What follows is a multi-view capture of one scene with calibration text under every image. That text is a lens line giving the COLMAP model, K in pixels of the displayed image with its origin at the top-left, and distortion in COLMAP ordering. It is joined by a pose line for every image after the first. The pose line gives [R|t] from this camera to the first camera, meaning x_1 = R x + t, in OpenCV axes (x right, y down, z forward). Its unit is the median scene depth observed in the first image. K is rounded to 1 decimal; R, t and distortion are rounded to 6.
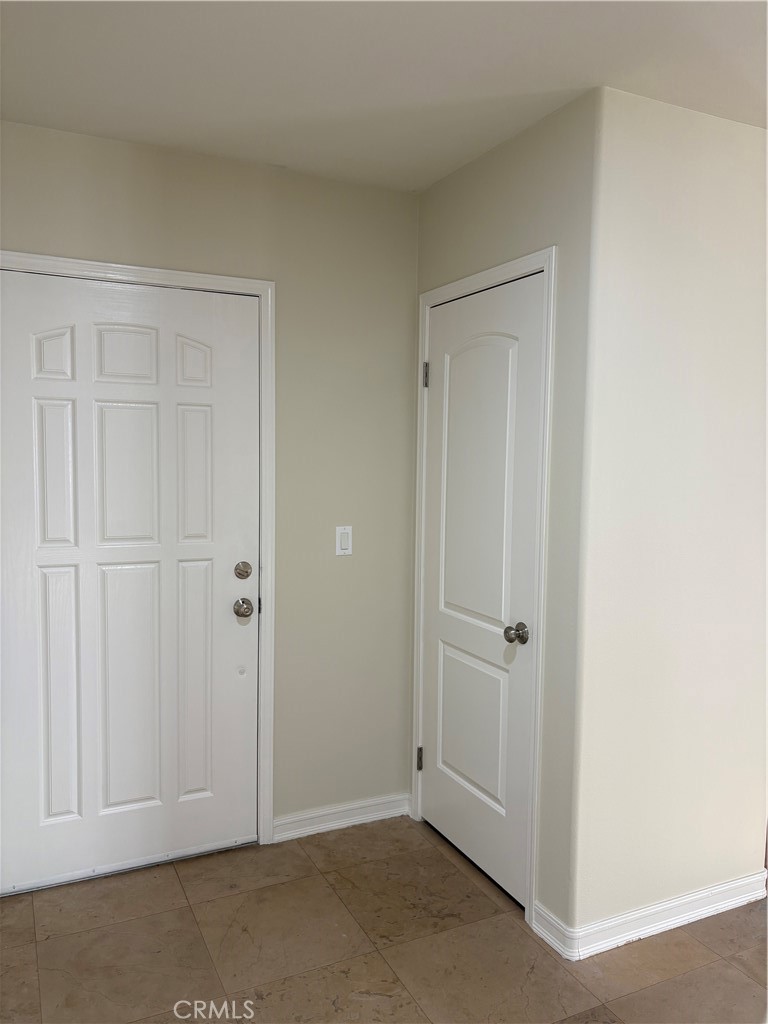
lens RADIAL K [[774.0, 0, 383.2], [0, 774.0, 518.0], [0, 0, 1]] dist [0.005466, -0.001087]
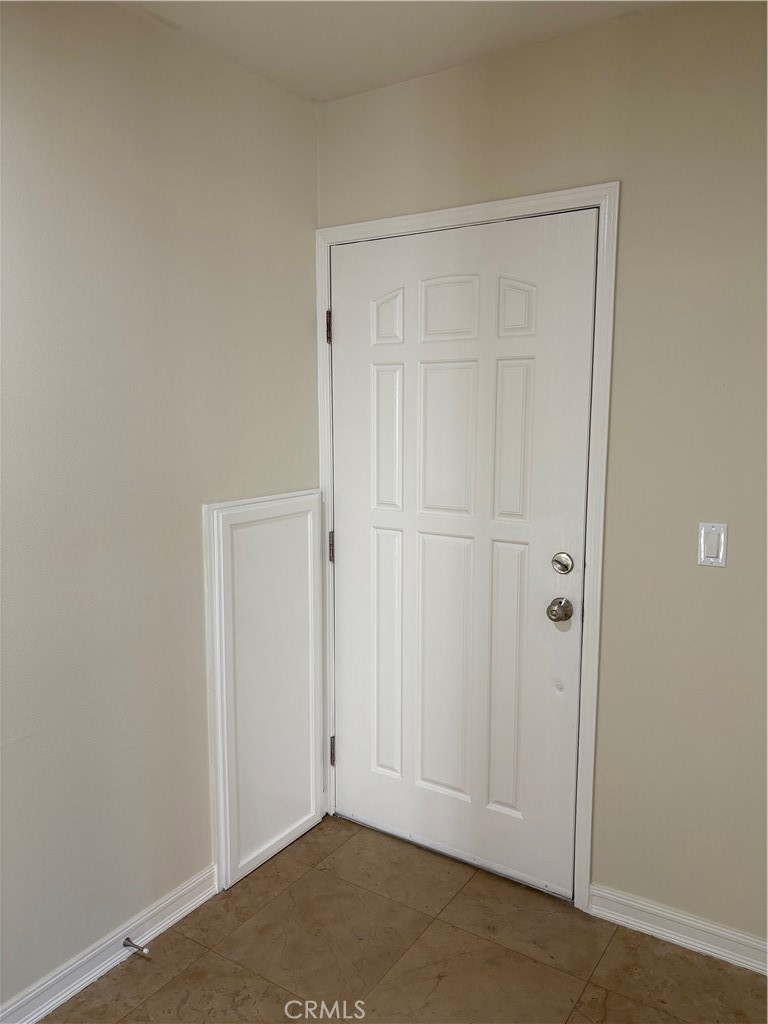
lens RADIAL K [[774.7, 0, 384.0], [0, 774.7, 512.0], [0, 0, 1]] dist [0.010178, -0.010906]
pose [[0.503111, 0.099994, -0.858418, 0.427275], [-0.061832, 0.994903, 0.079653, -0.038989], [0.862007, 0.013004, 0.506729, 0.456367]]
